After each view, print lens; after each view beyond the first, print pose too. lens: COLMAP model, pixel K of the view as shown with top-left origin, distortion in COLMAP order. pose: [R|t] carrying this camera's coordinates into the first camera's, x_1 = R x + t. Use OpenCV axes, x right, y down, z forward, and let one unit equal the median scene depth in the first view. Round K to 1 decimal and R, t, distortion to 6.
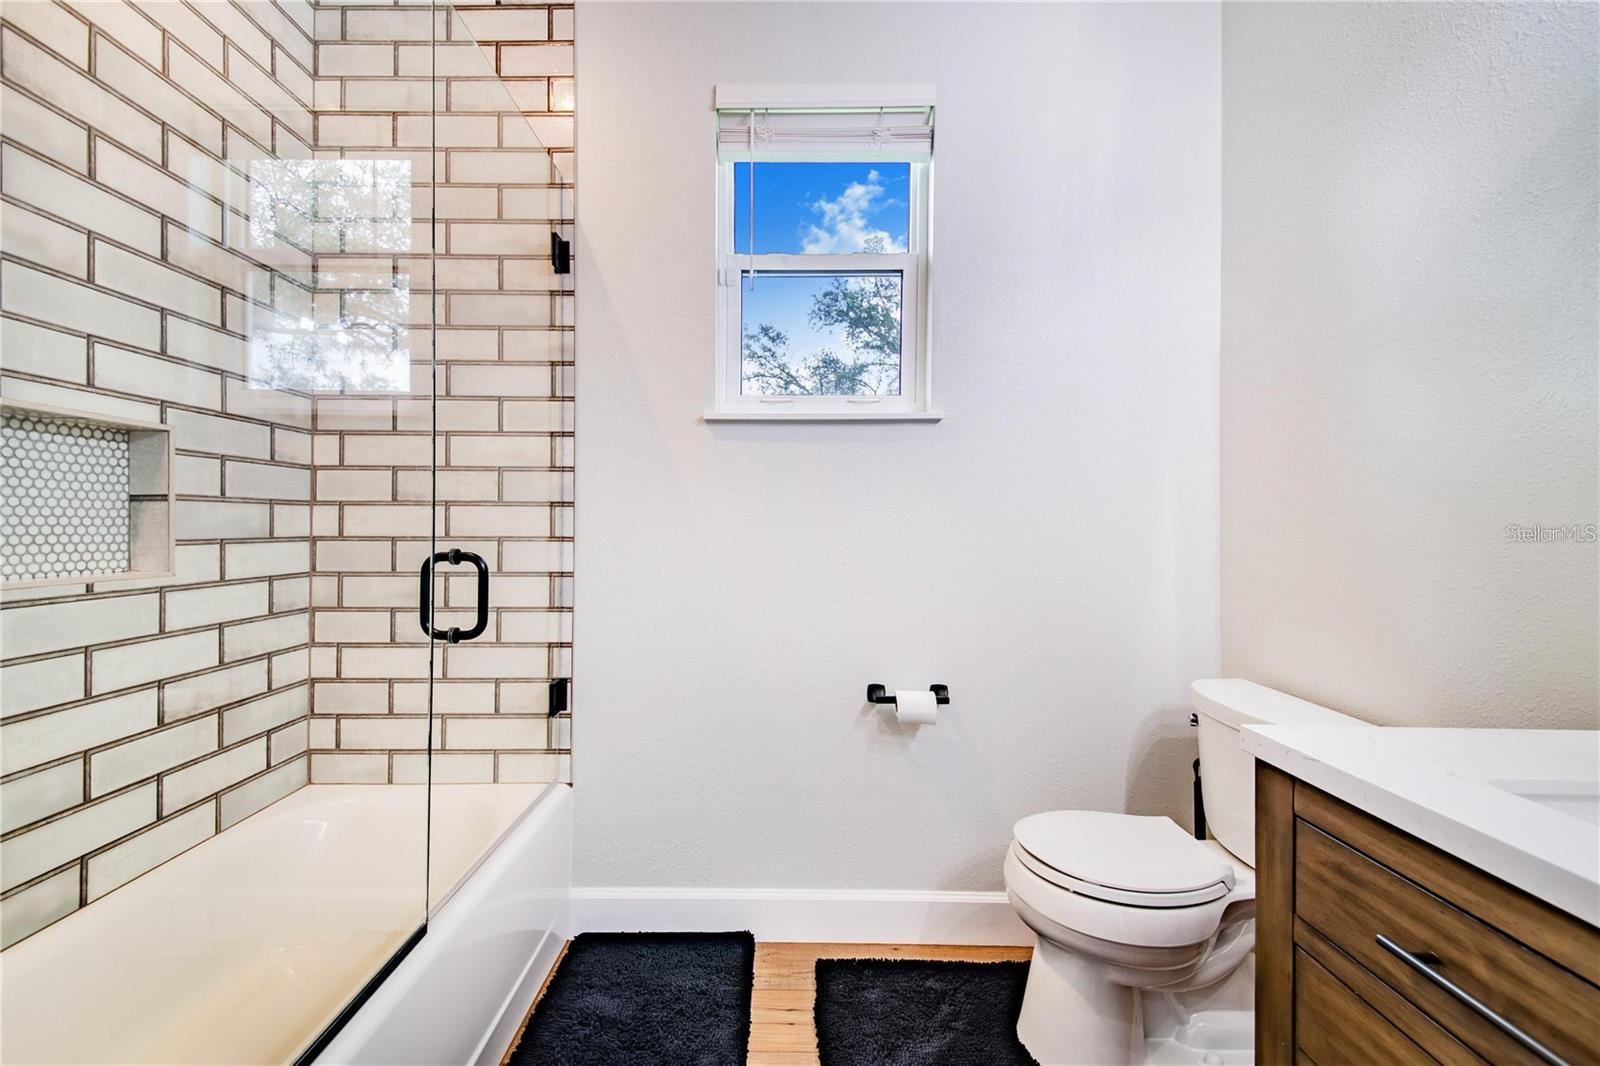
lens RADIAL K [[628.4, 0, 796.5], [0, 628.4, 529.2], [0, 0, 1]] dist [0.026812, -0.007627]
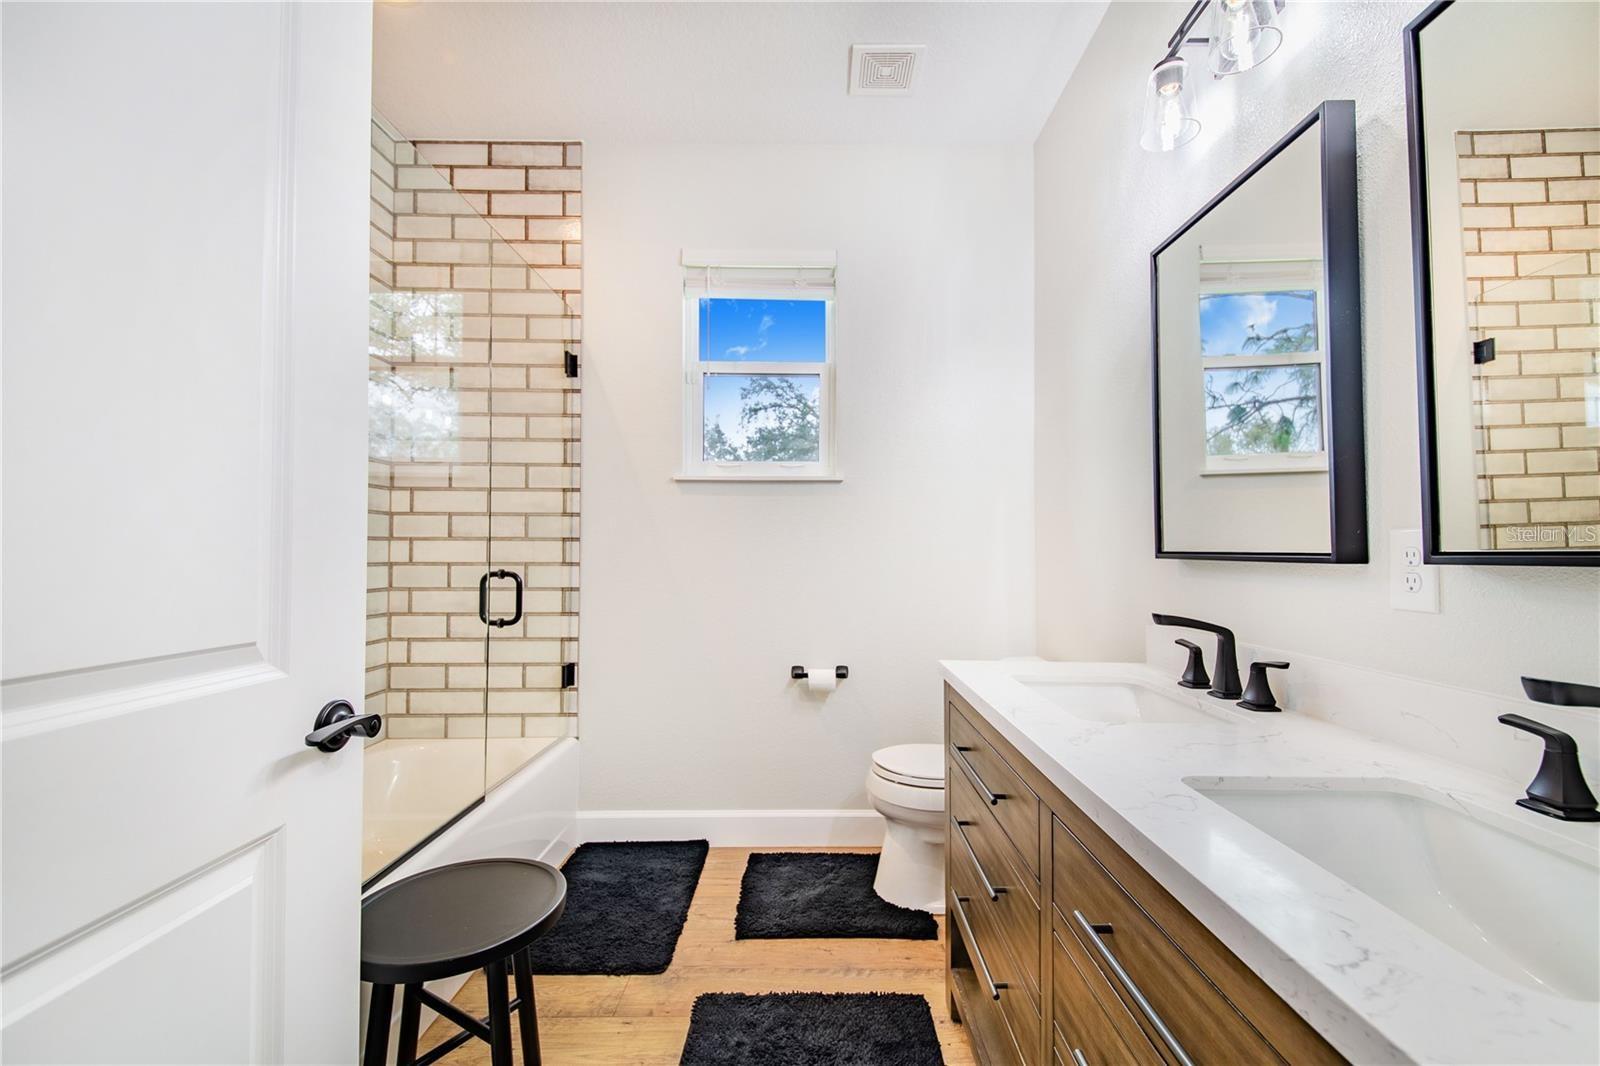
lens RADIAL K [[628.4, 0, 850.0], [0, 628.4, 552.8], [0, 0, 1]] dist [0.026812, -0.007627]
pose [[0.998621, -0.000022, 0.052497, 0.179997], [0.000427, 0.999970, -0.007705, 0.001354], [-0.052496, 0.007717, 0.998591, -0.452719]]
